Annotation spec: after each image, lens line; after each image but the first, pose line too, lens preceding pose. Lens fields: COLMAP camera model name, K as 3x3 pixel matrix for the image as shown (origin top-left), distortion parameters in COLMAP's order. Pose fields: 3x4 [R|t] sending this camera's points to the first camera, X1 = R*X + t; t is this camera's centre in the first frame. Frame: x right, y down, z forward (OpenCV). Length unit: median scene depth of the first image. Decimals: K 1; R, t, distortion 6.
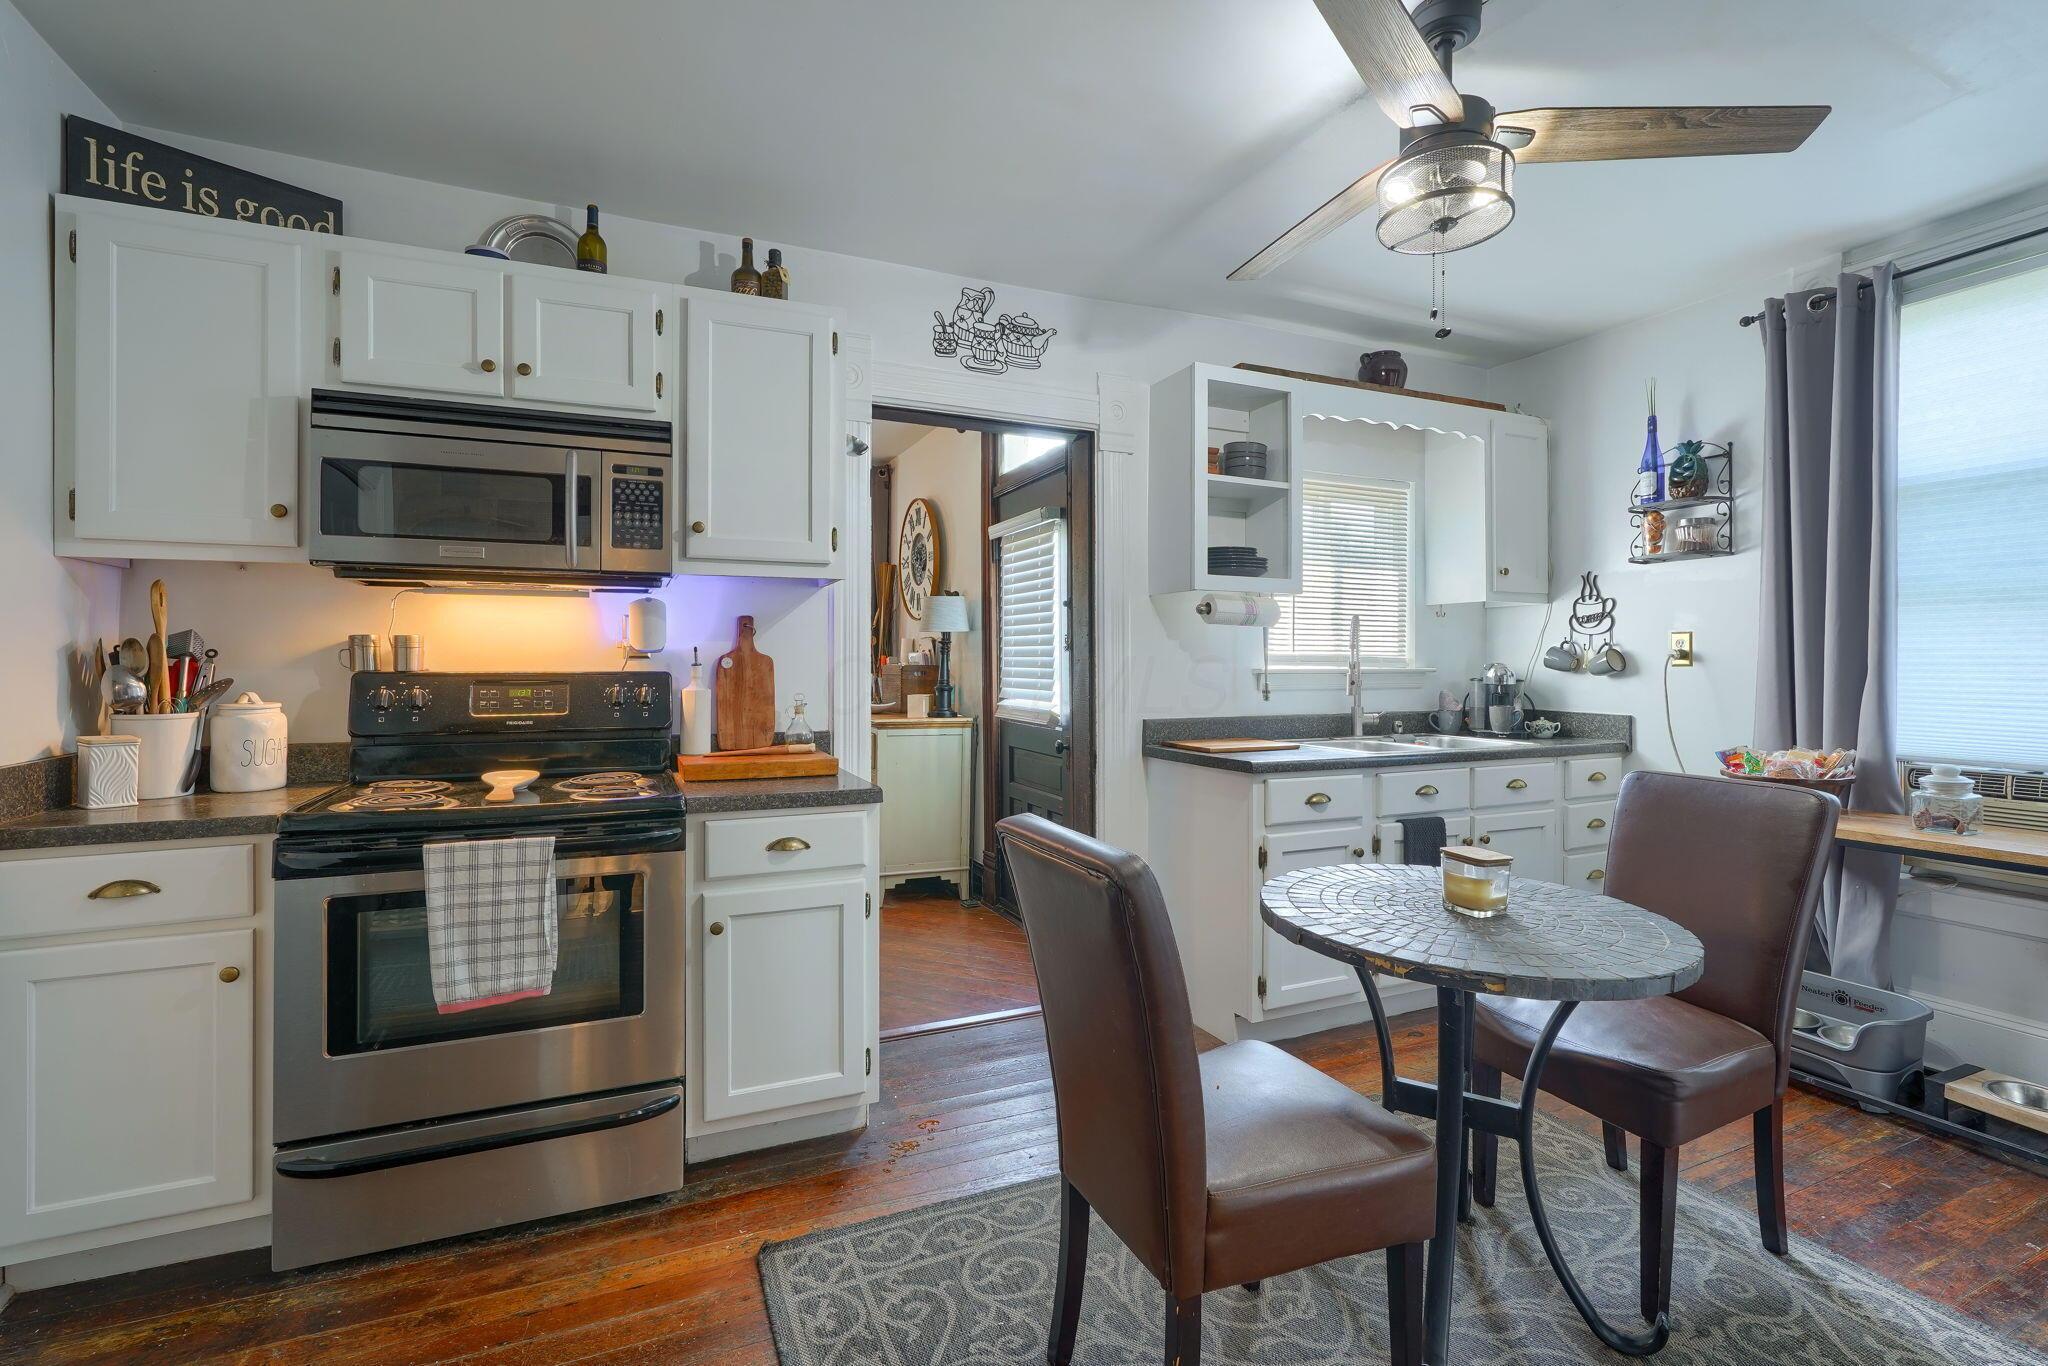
lens RADIAL K [[944.5, 0, 1024.4], [0, 944.5, 657.5], [0, 0, 1]] dist [-0.013011, 0.004993]
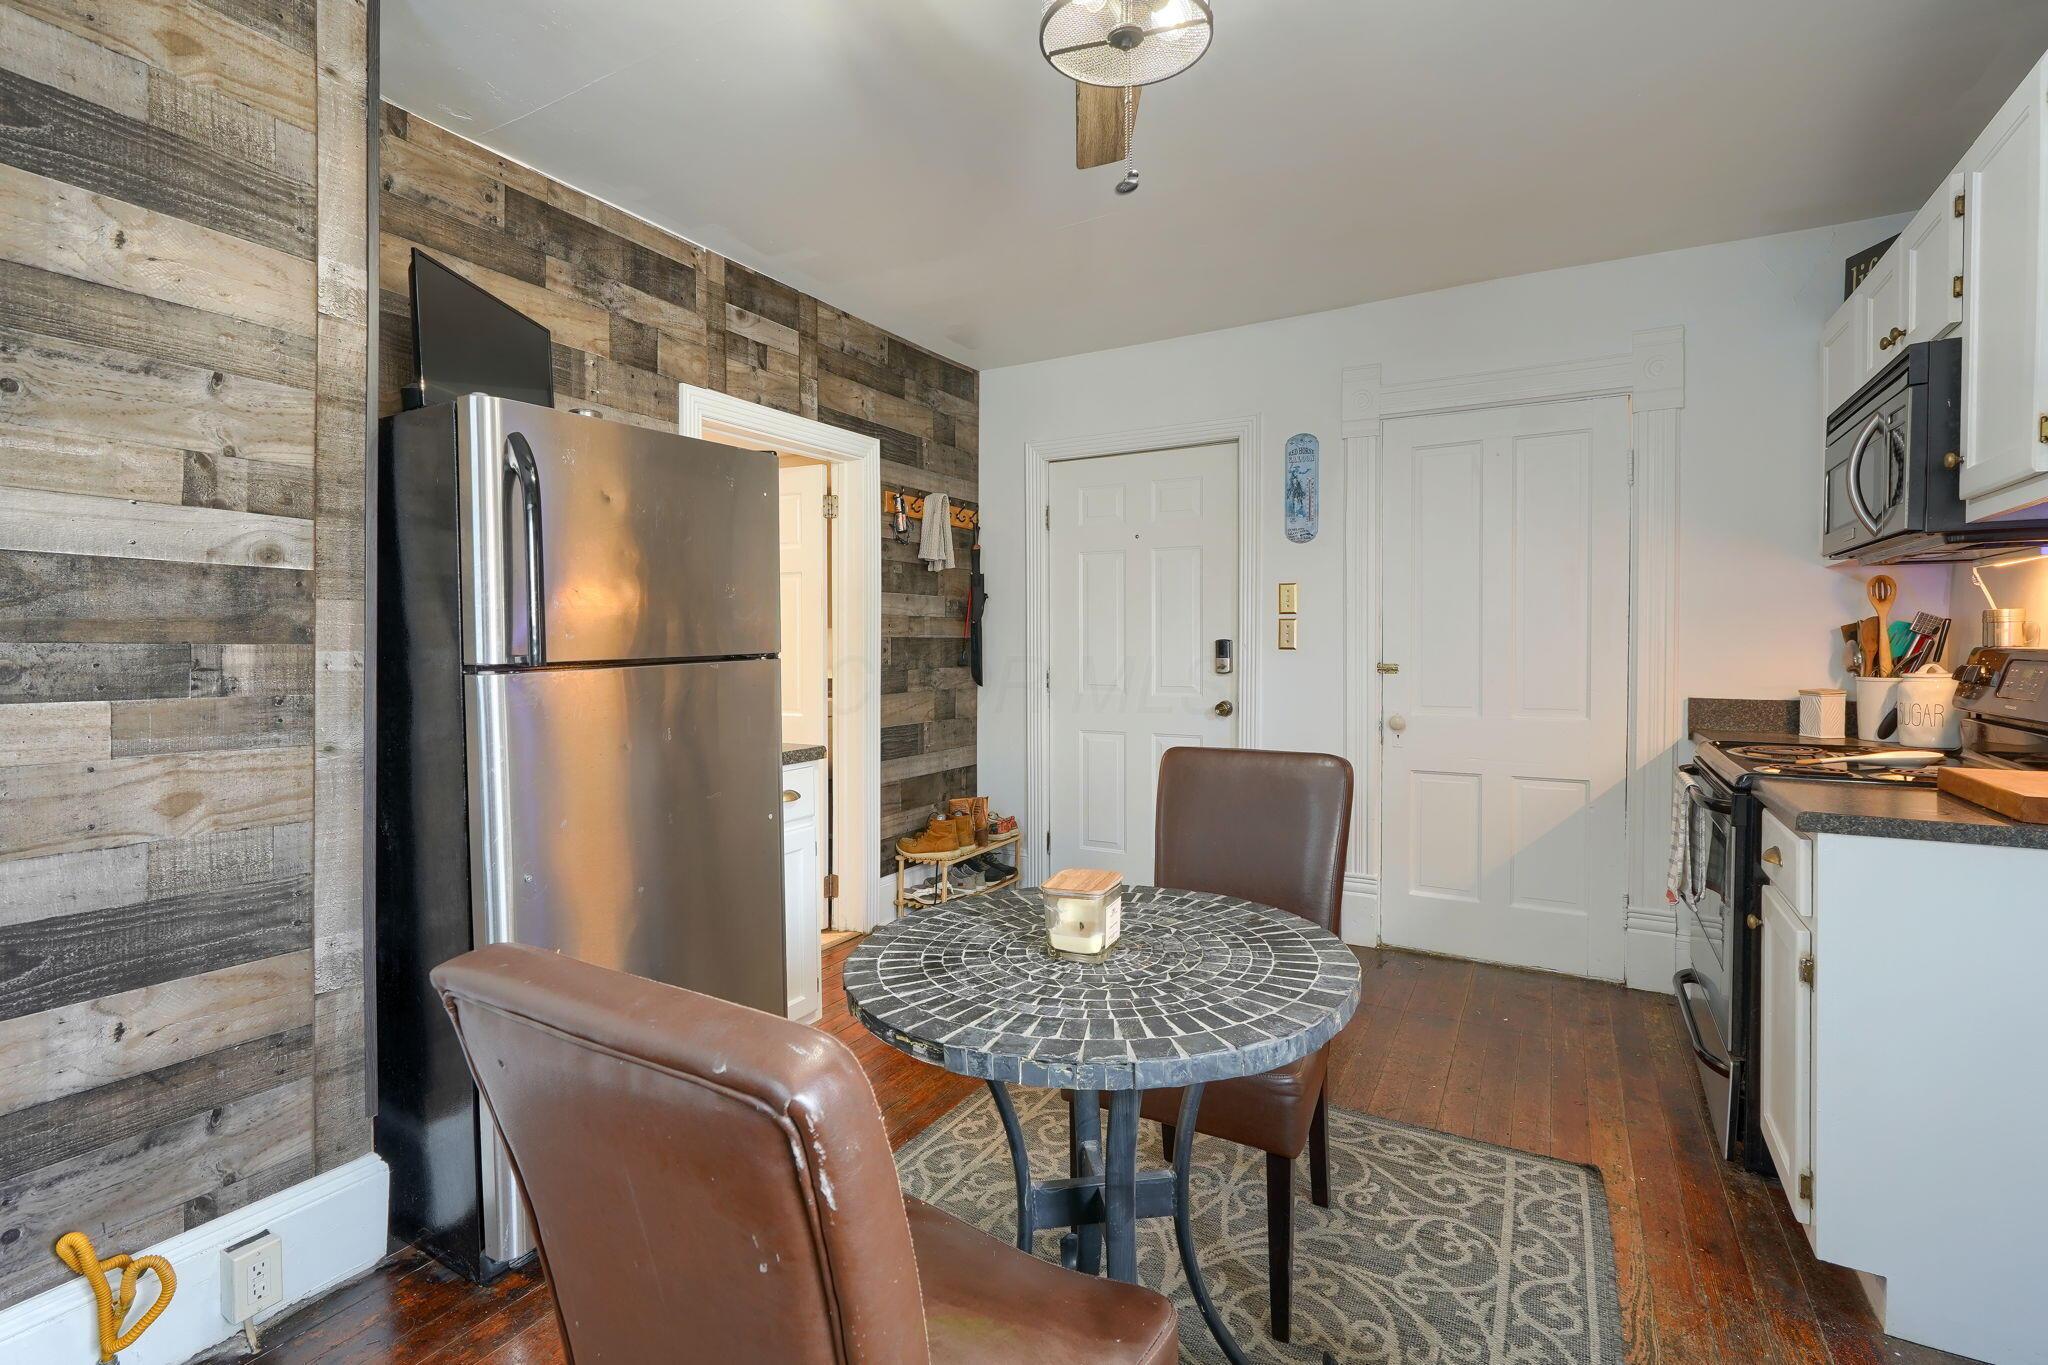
lens RADIAL K [[931.8, 0, 1028.3], [0, 931.8, 695.7], [0, 0, 1]] dist [-0.013753, 0.005116]
pose [[-0.808074, 0.035758, -0.587995, 0.757050], [0.002022, 0.998318, 0.057932, 0.005644], [0.589078, 0.045624, -0.806787, 1.251748]]
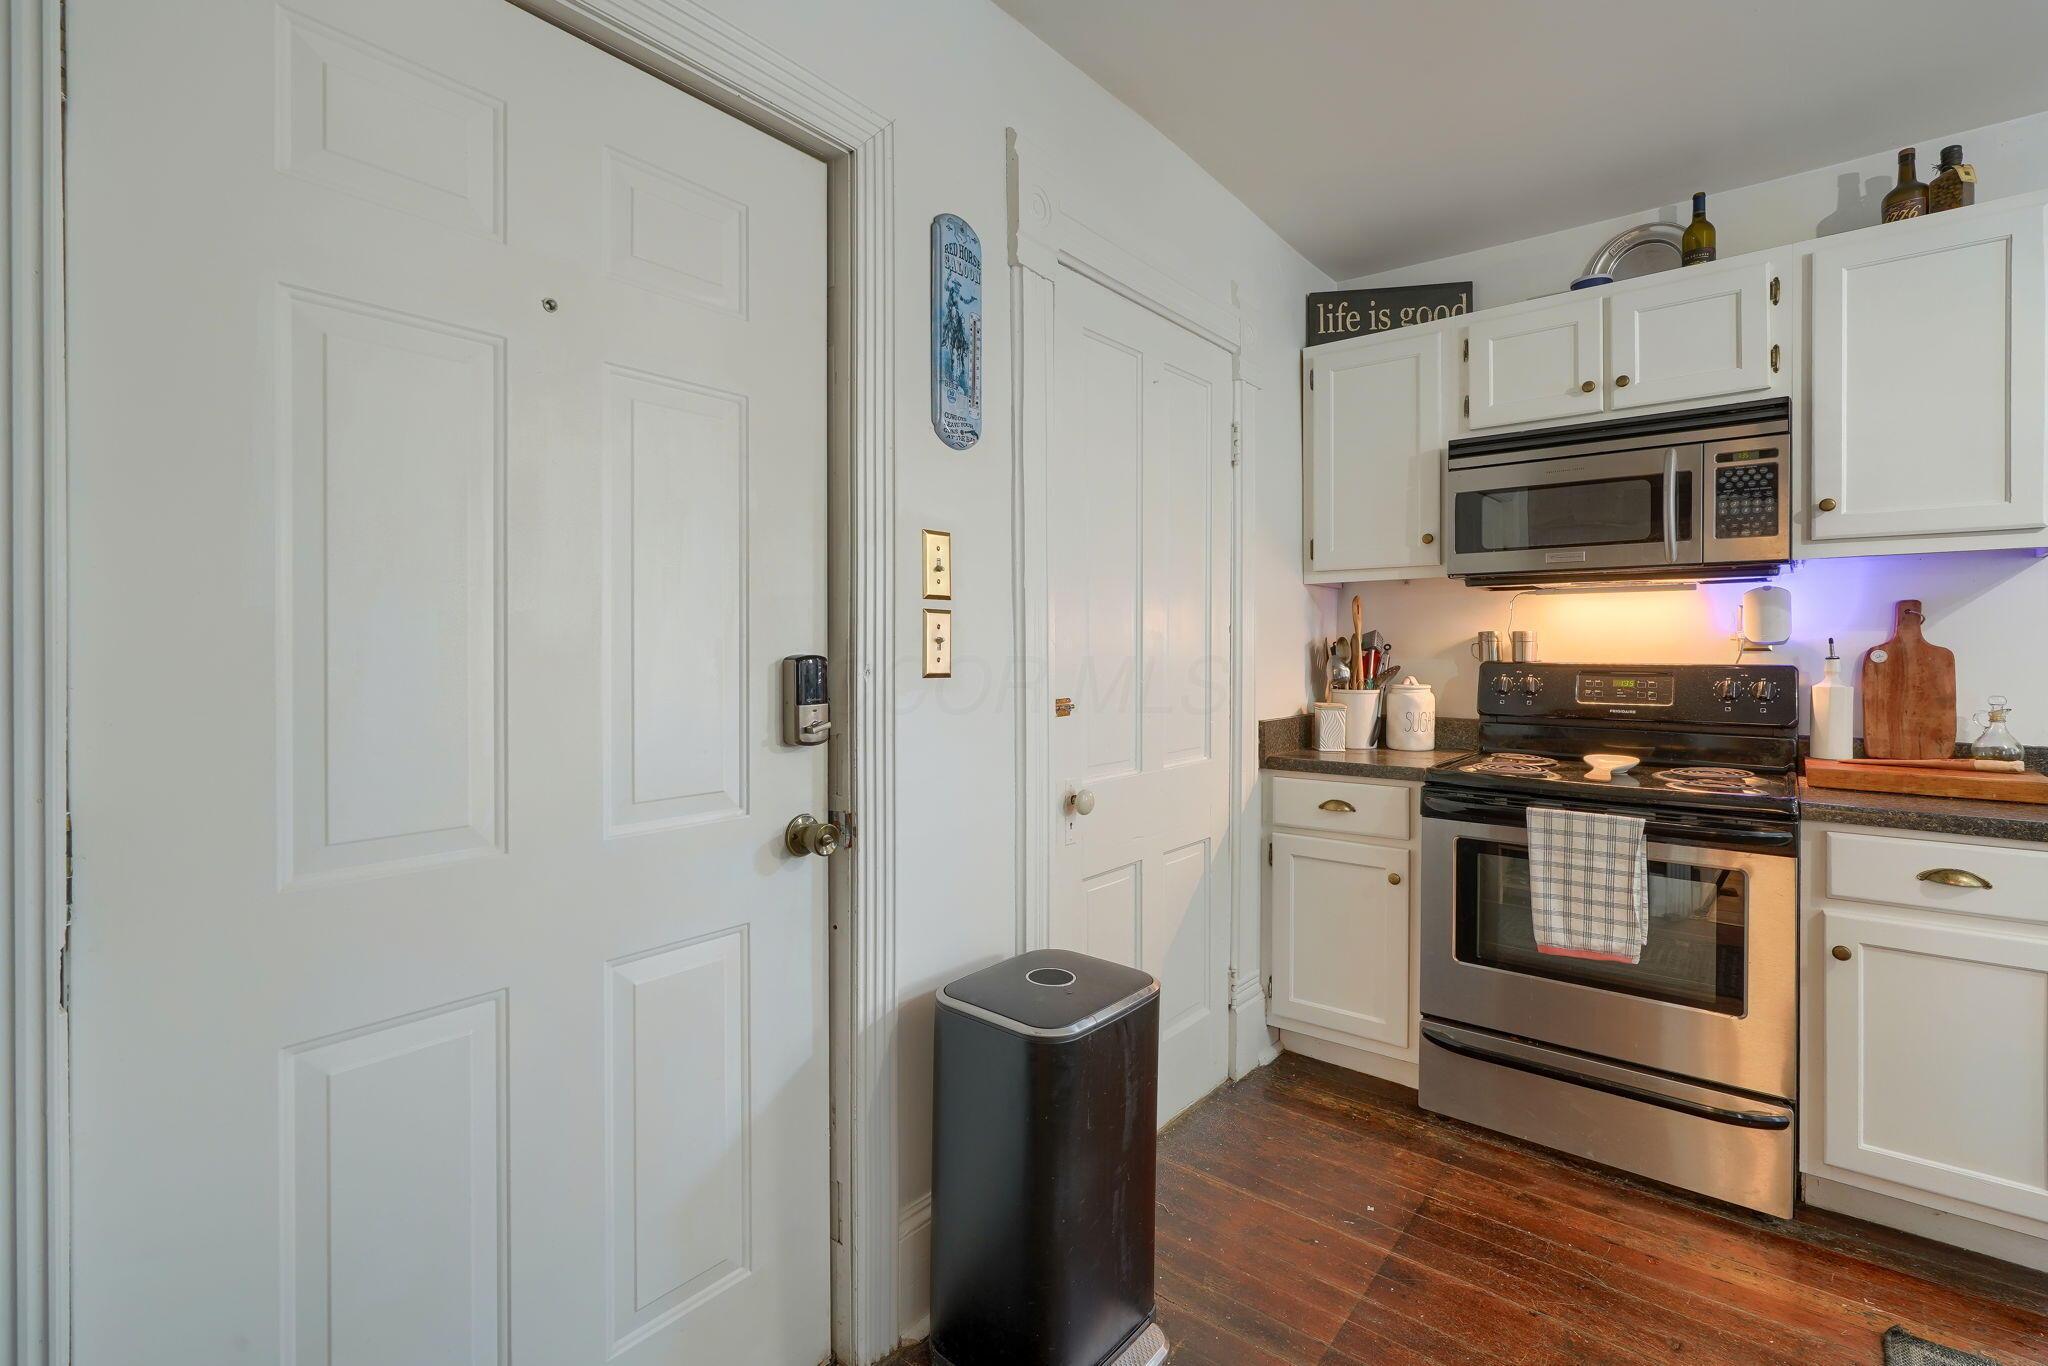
lens RADIAL K [[929.9, 0, 1017.8], [0, 929.9, 650.6], [0, 0, 1]] dist [-0.013746, 0.005909]
pose [[0.446821, 0.000799, -0.894623, 0.104279], [0.001045, 0.999998, 0.001416, -0.001864], [0.894623, -0.001568, 0.446820, -0.088377]]
